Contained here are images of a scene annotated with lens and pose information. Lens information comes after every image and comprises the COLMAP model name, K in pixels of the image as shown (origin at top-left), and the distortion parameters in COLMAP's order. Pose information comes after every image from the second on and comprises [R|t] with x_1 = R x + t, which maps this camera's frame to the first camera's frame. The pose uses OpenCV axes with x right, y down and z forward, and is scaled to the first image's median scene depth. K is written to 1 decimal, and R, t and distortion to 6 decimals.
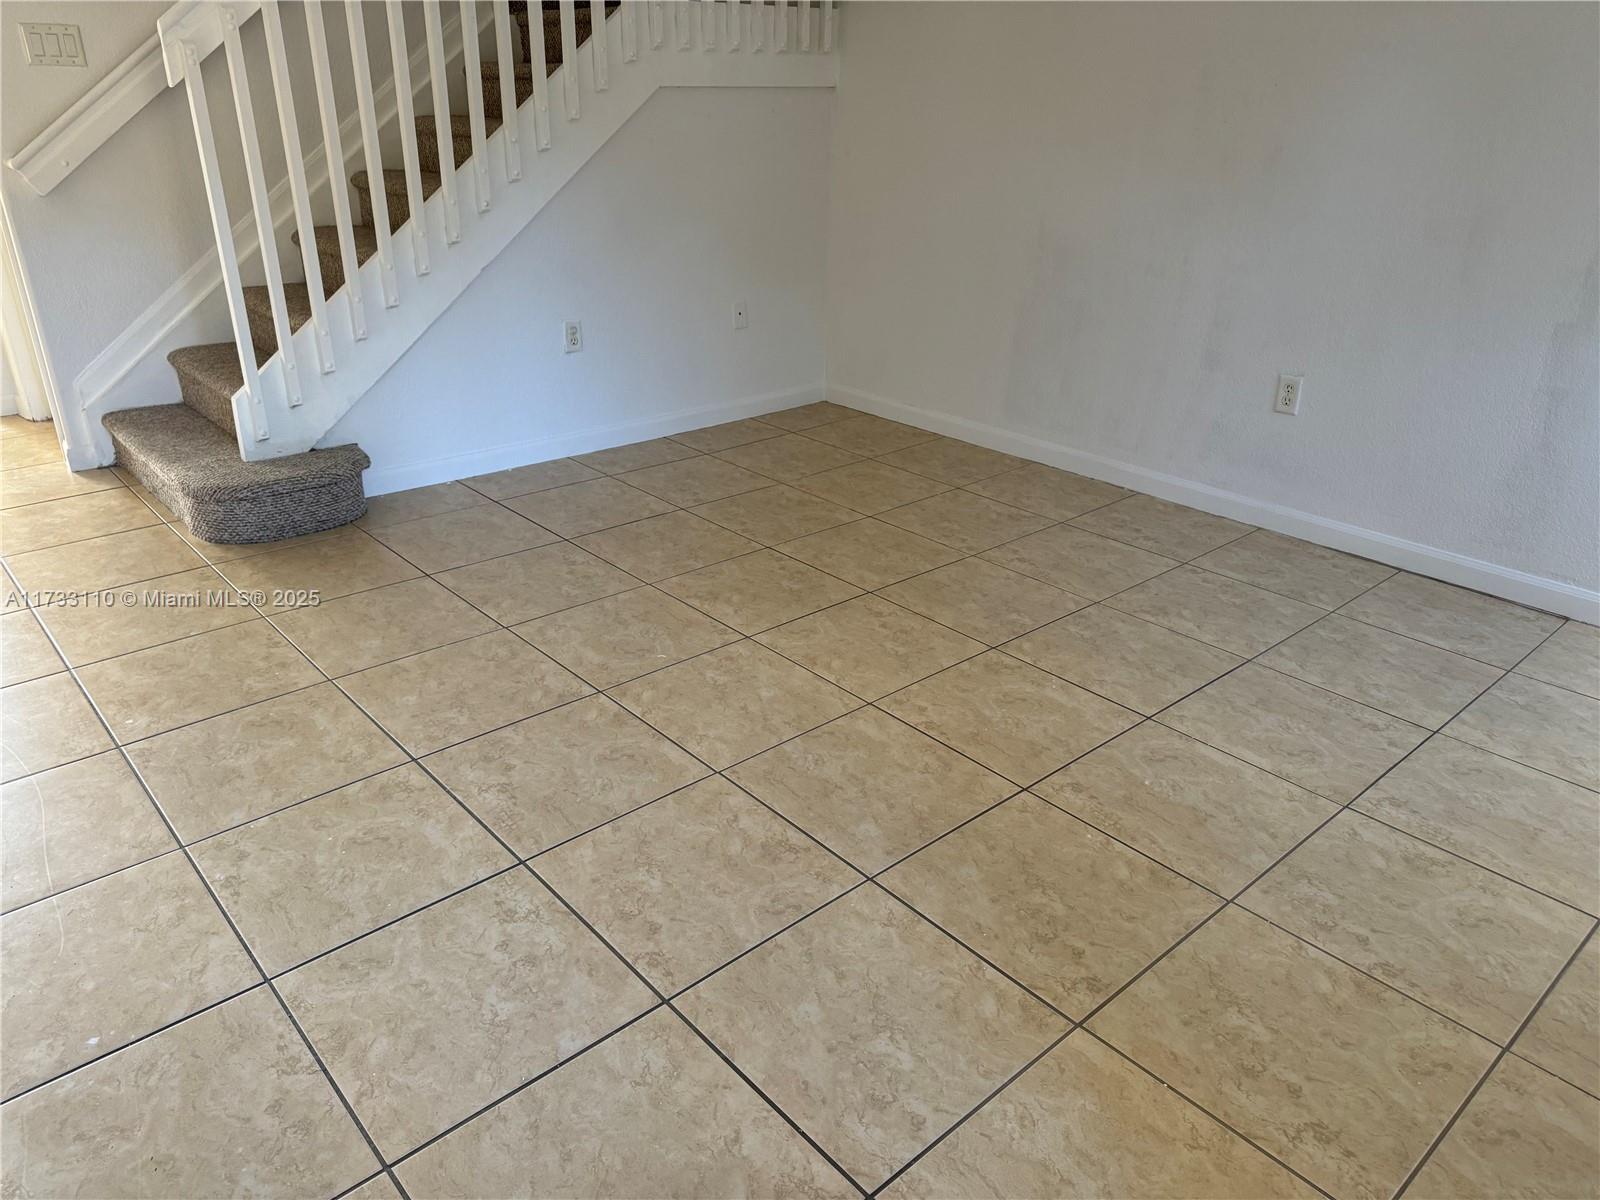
lens RADIAL K [[1114.0, 0, 808.1], [0, 1114.0, 608.2], [0, 0, 1]] dist [0.018319, -0.013819]
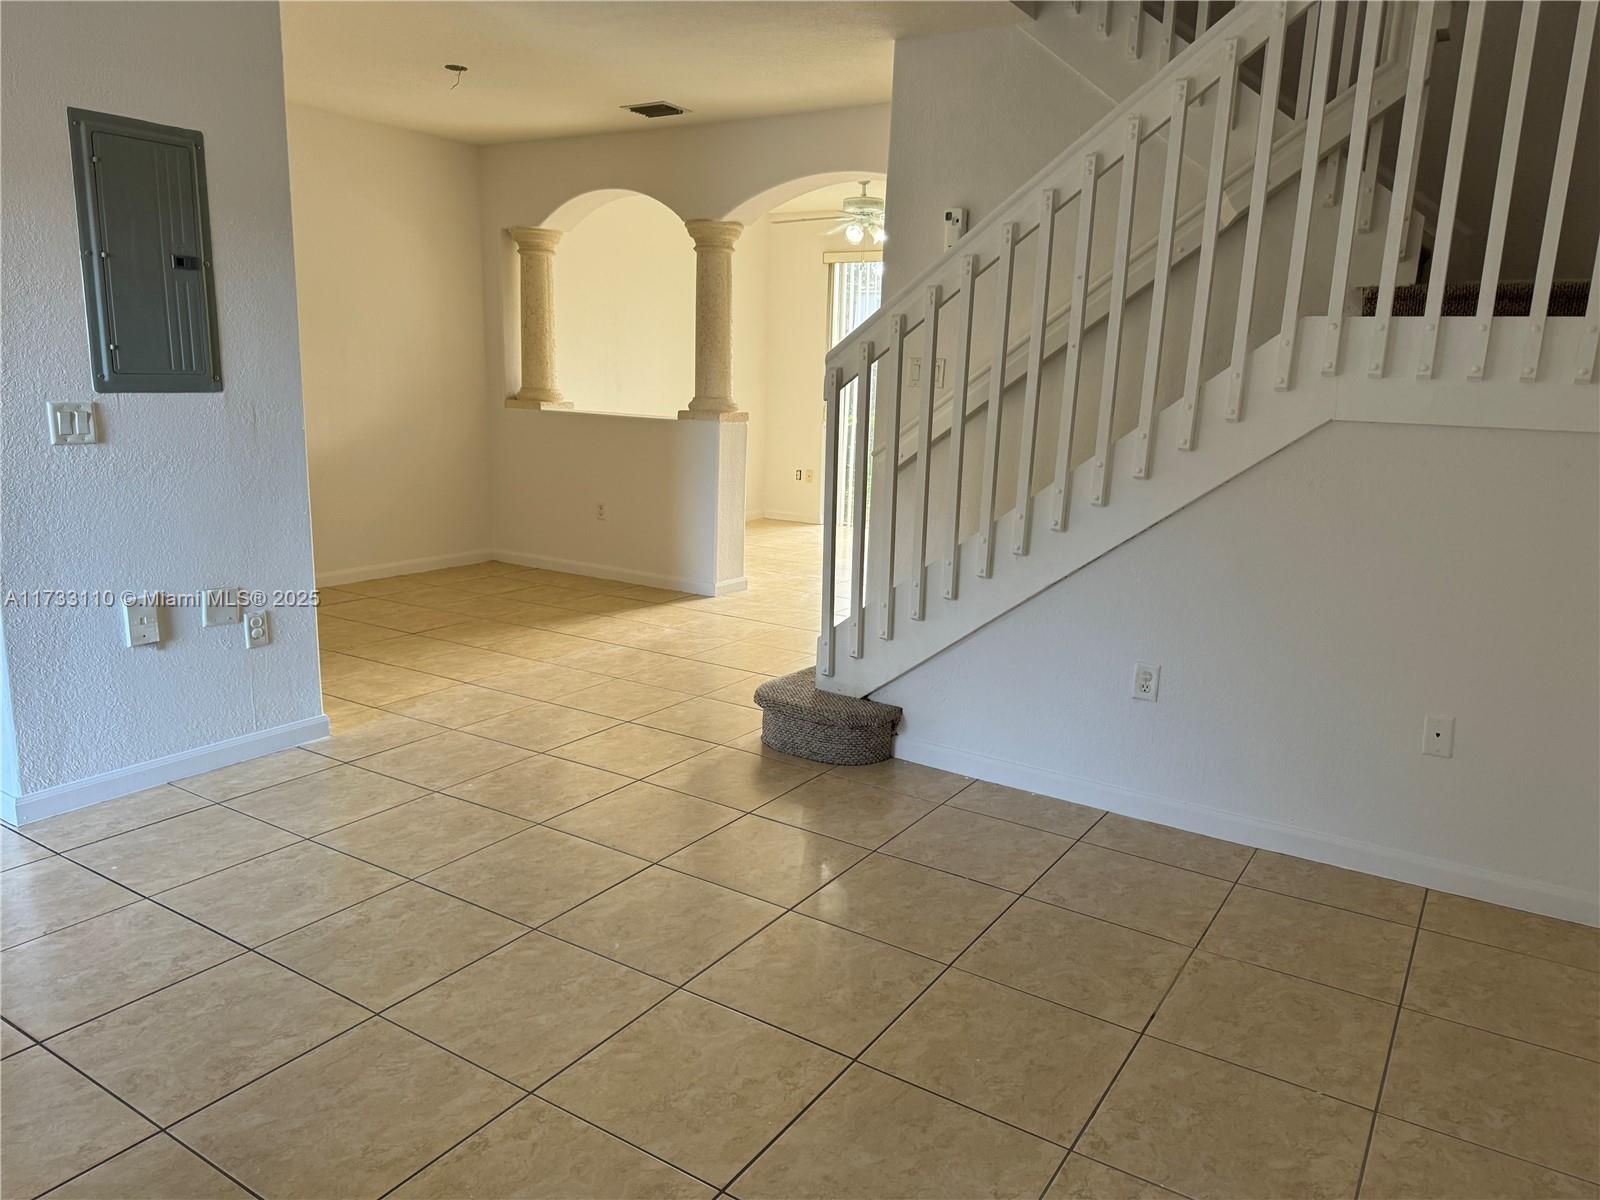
lens RADIAL K [[1114.0, 0, 809.3], [0, 1114.0, 601.9], [0, 0, 1]] dist [0.018319, -0.013819]
pose [[0.268249, 0.190395, -0.944347, 0.626743], [-0.434355, 0.898882, 0.057847, -0.288014], [0.859871, 0.394665, 0.323824, 0.582020]]
